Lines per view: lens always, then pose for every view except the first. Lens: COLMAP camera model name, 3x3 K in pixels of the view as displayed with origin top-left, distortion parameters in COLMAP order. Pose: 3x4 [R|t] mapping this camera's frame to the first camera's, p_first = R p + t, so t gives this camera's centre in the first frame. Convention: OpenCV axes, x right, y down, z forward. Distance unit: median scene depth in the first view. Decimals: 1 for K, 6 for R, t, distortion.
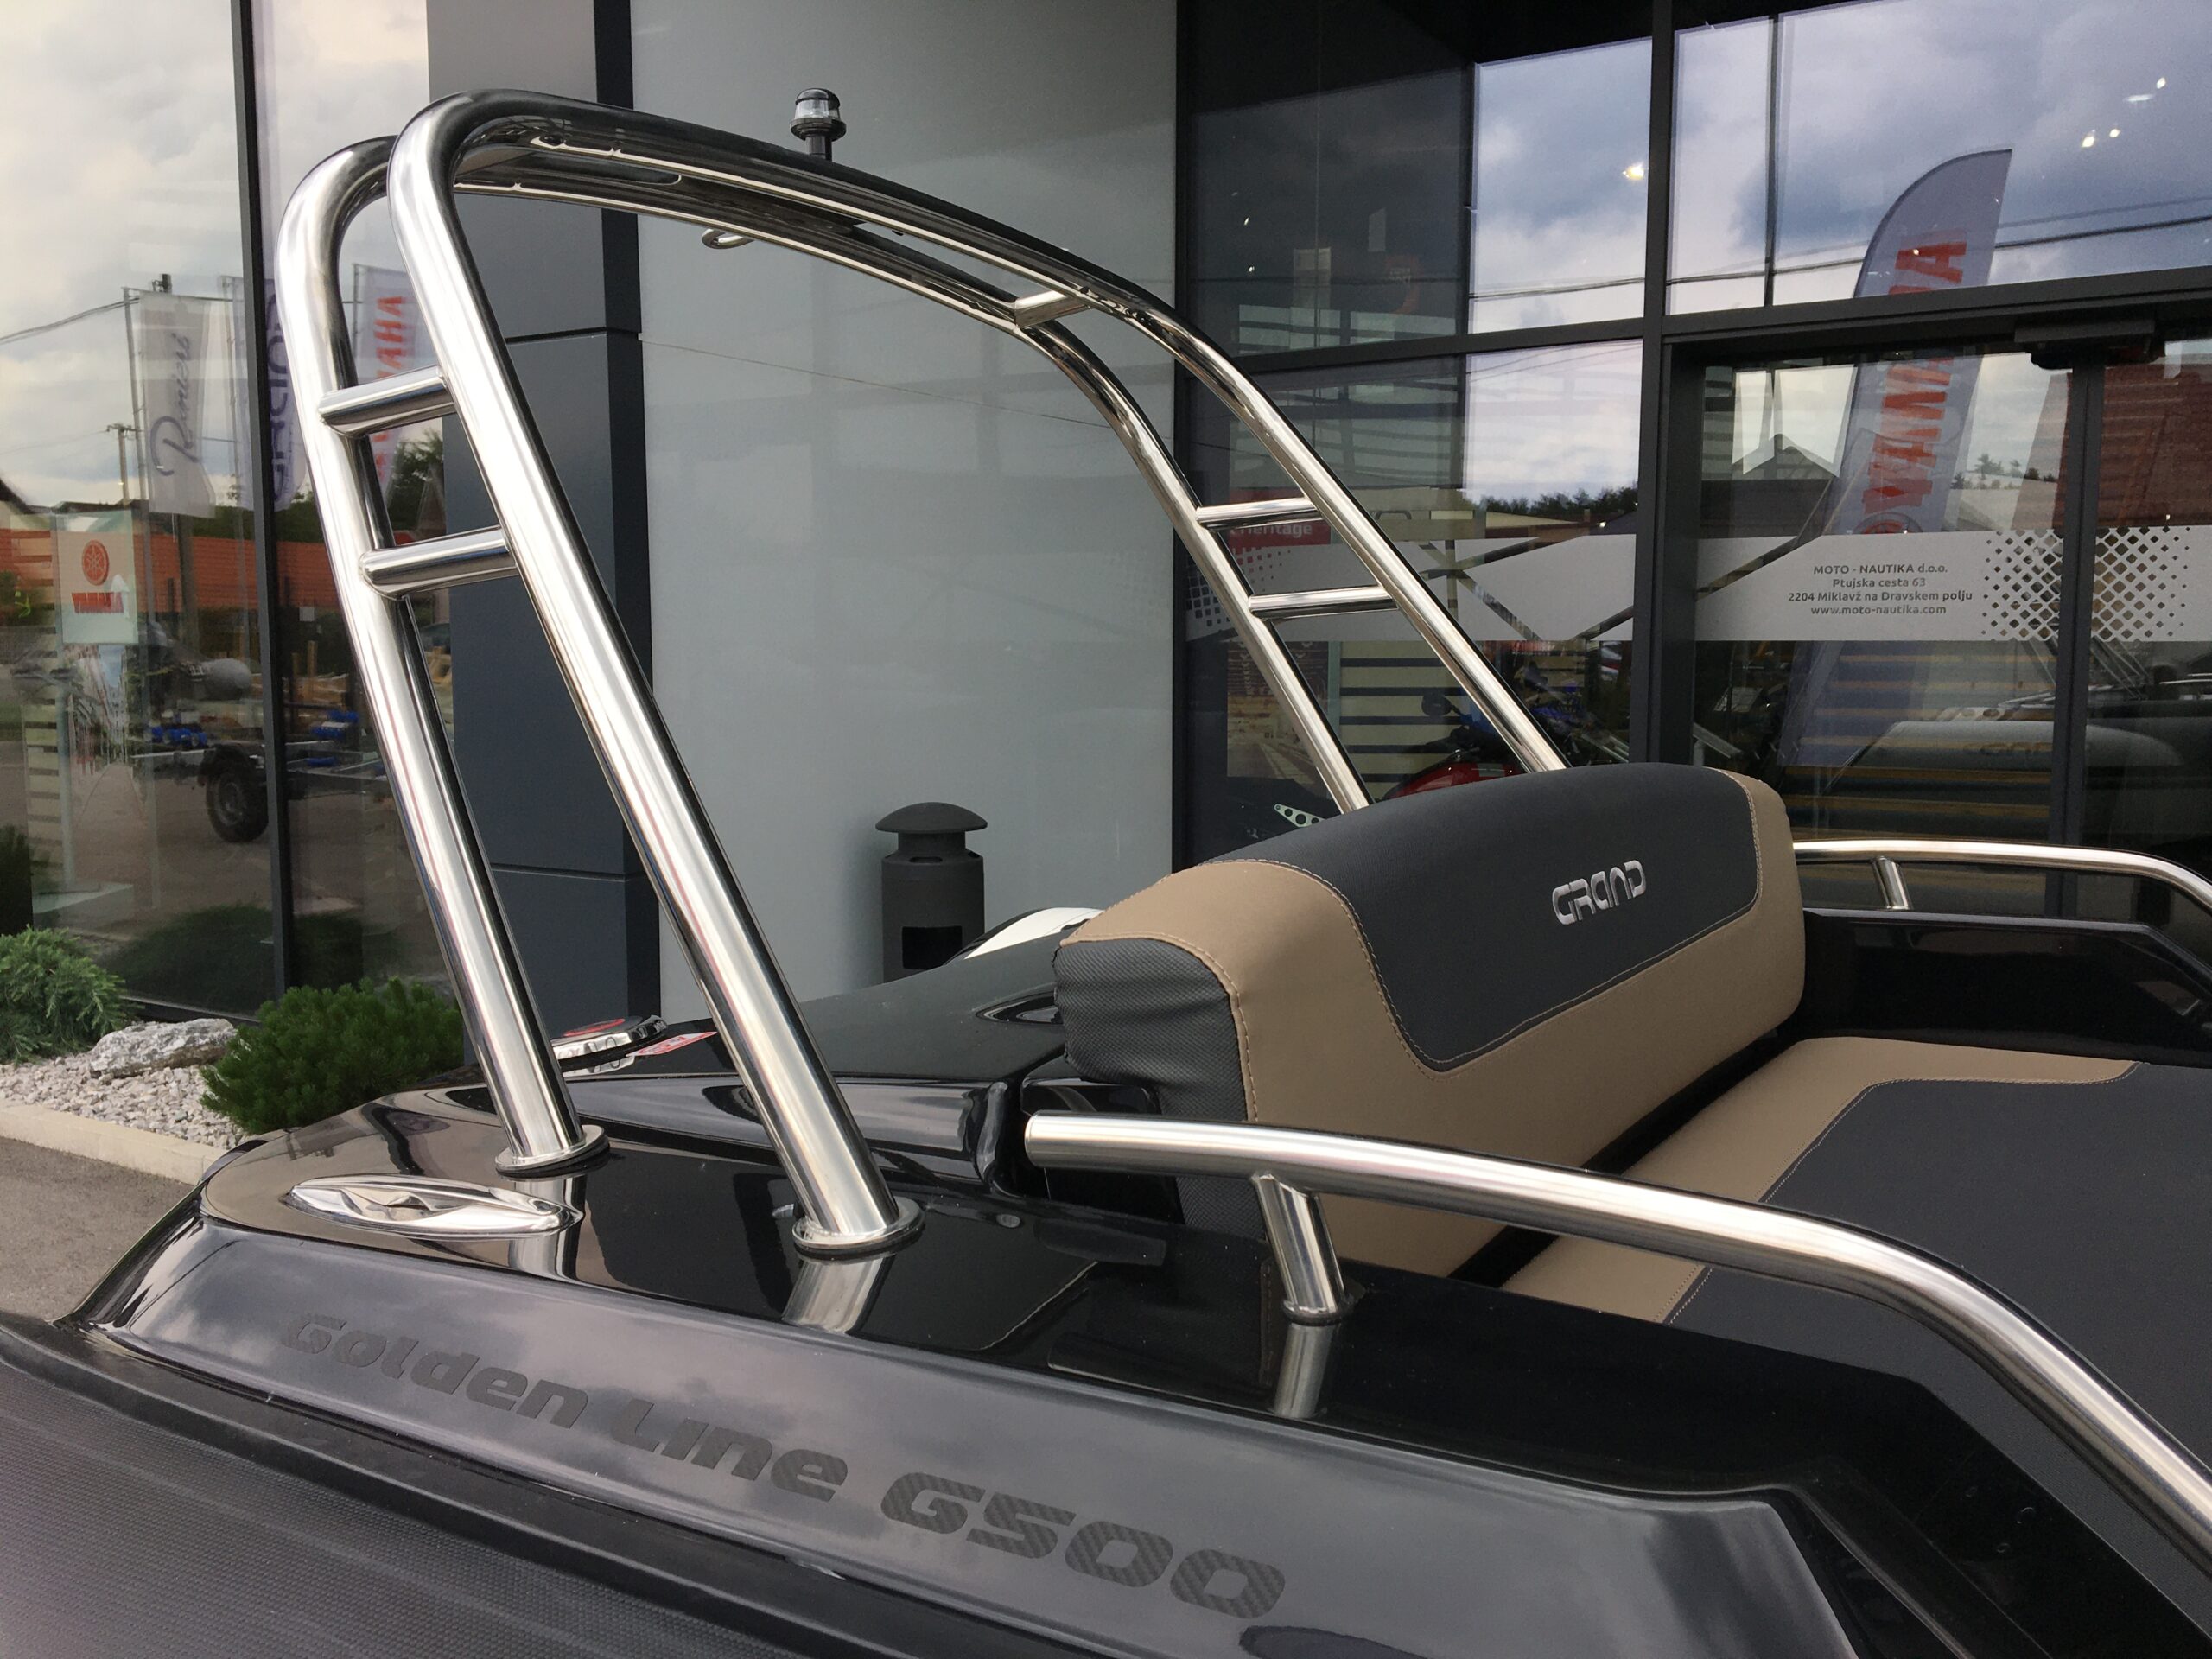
lens RADIAL K [[1853.4, 0, 1108.1], [0, 1853.4, 846.2], [0, 0, 1]] dist [0.069908, -0.098017]
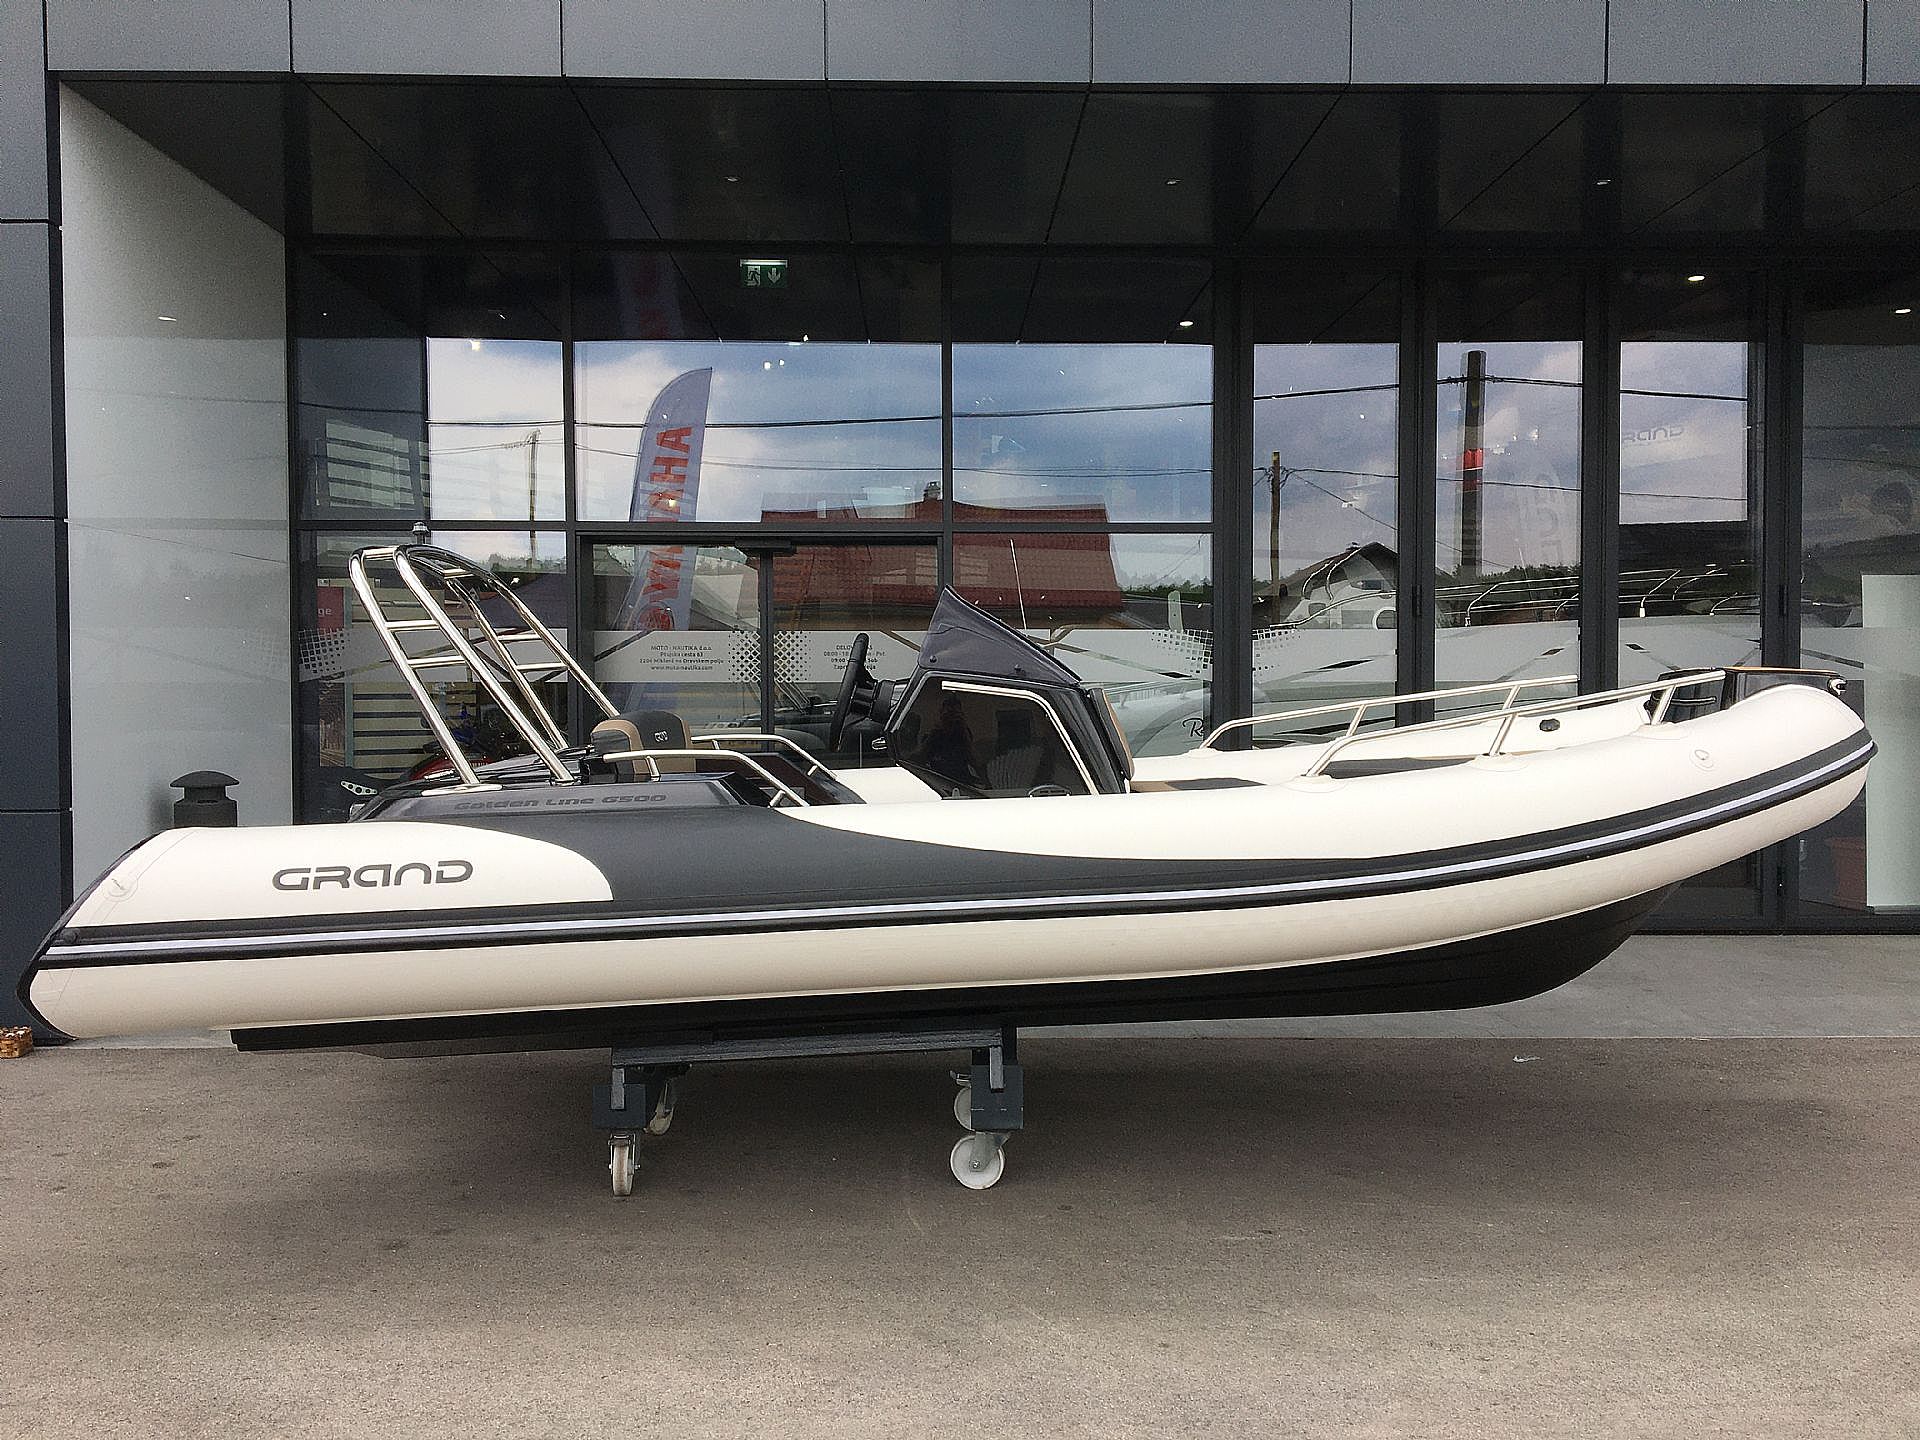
lens RADIAL K [[1608.8, 0, 961.9], [0, 1608.8, 714.3], [0, 0, 1]] dist [0.069908, -0.098017]
pose [[0.834106, -0.012191, 0.551469, -0.285036], [0.063004, 0.995318, -0.073292, 0.068185], [-0.547994, 0.095878, 0.830969, -0.585269]]
